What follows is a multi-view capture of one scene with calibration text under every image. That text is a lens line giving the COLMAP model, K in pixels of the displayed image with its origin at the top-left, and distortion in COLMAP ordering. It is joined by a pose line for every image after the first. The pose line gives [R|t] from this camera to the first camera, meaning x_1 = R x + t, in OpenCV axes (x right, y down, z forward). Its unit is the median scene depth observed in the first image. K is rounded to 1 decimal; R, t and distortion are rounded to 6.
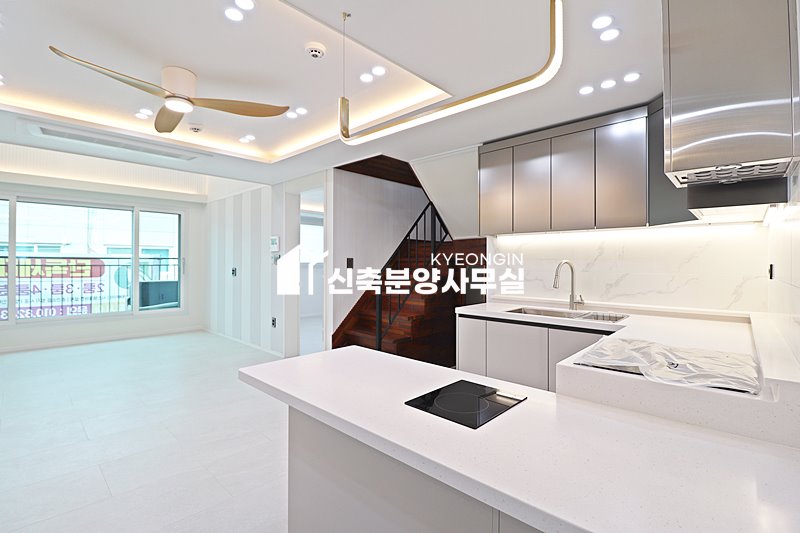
lens RADIAL K [[368.4, 0, 403.8], [0, 368.4, 260.5], [0, 0, 1]] dist [0.000169, -0.014408]
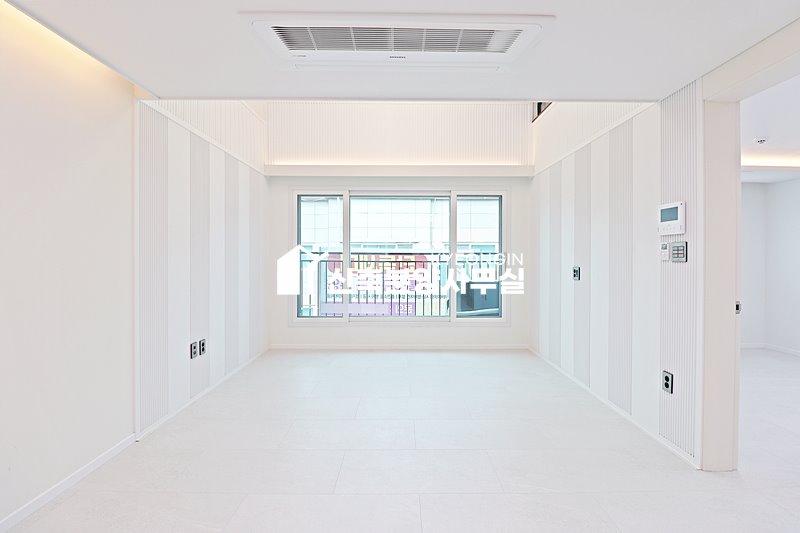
lens RADIAL K [[375.7, 0, 402.7], [0, 375.7, 258.7], [0, 0, 1]] dist [-0.000923, -0.016483]
pose [[0.685719, -0.000111, -0.727867, -0.206973], [0.004999, 0.999977, 0.004557, 0.002190], [0.727850, -0.006764, 0.685704, 0.362440]]
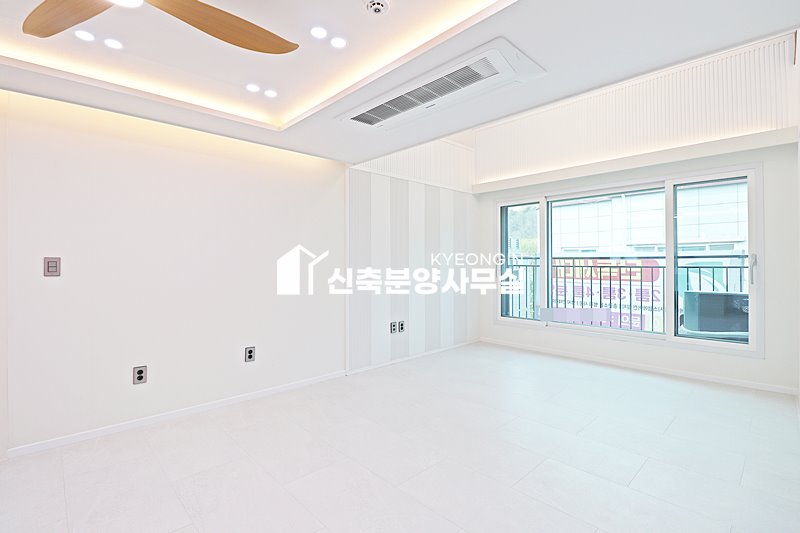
lens RADIAL K [[372.5, 0, 400.0], [0, 372.5, 266.5], [0, 0, 1]] dist [0.002300, -0.013359]
pose [[-0.055840, 0.006776, -0.998417, -0.024023], [0.009560, 0.999935, 0.006251, 0.003153], [0.998394, -0.009196, -0.055901, 0.581983]]
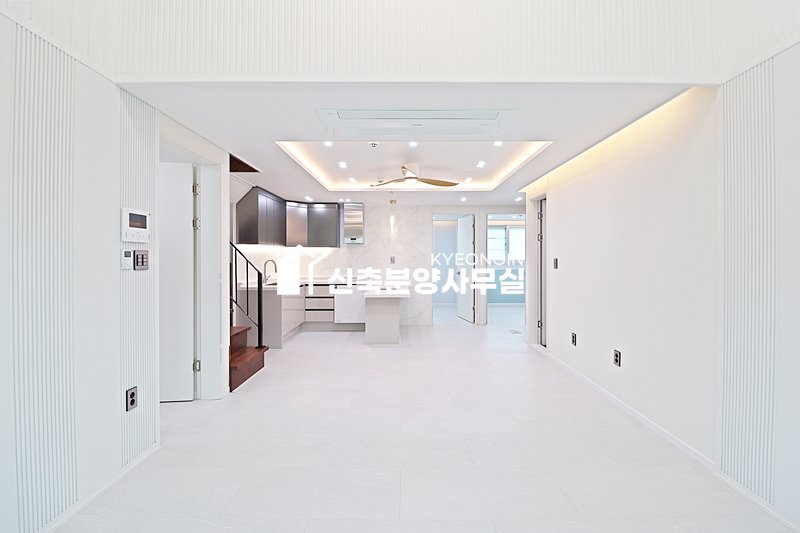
lens RADIAL K [[368.4, 0, 403.8], [0, 368.4, 260.5], [0, 0, 1]] dist [0.000169, -0.014408]
pose [[-0.685341, -0.008201, 0.728176, -0.797395], [-0.007668, 0.999962, 0.004045, -0.005177], [-0.728182, -0.002812, -0.685378, 0.934007]]
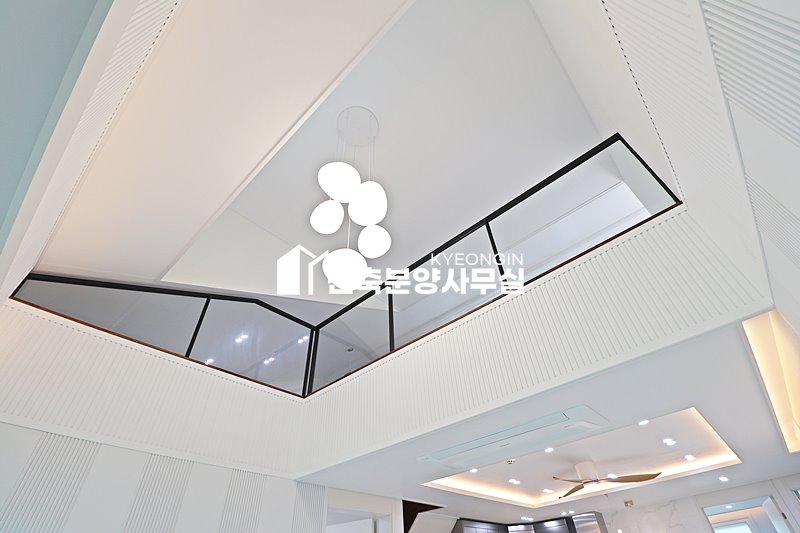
lens RADIAL K [[368.4, 0, 403.8], [0, 368.4, 260.5], [0, 0, 1]] dist [0.000169, -0.014408]
pose [[-0.014181, 0.684601, 0.728780, -0.971996], [0.046332, 0.728520, -0.683456, -0.032840], [-0.998825, 0.024074, -0.042050, 0.740468]]
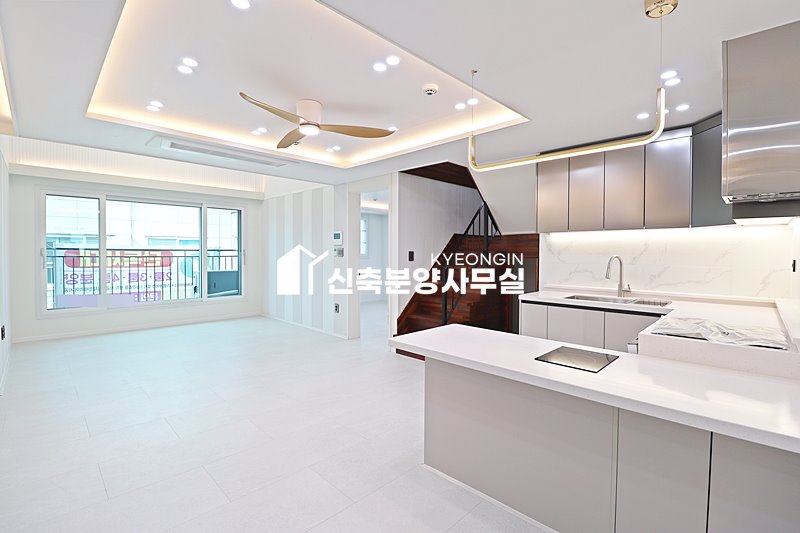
lens RADIAL K [[366.7, 0, 405.0], [0, 366.7, 258.4], [0, 0, 1]] dist [0.000780, -0.015374]
pose [[0.999618, 0.002107, -0.027543, -0.101058], [-0.001489, 0.999748, 0.022408, -0.007287], [0.027583, -0.022359, 0.999369, -0.093906]]
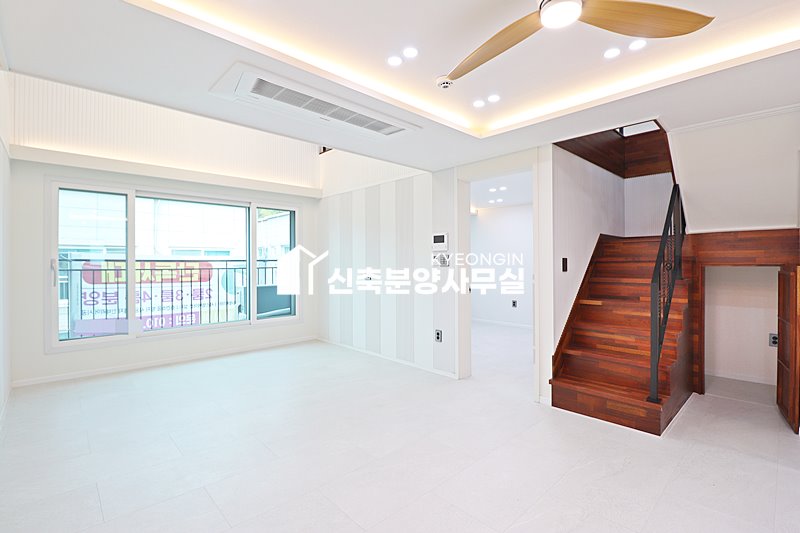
lens RADIAL K [[368.4, 0, 403.8], [0, 368.4, 260.5], [0, 0, 1]] dist [0.000169, -0.014408]
pose [[0.998066, -0.008741, -0.061551, -0.332695], [0.008748, 0.999962, -0.000156, -0.002770], [0.061550, -0.000383, 0.998104, 0.142064]]
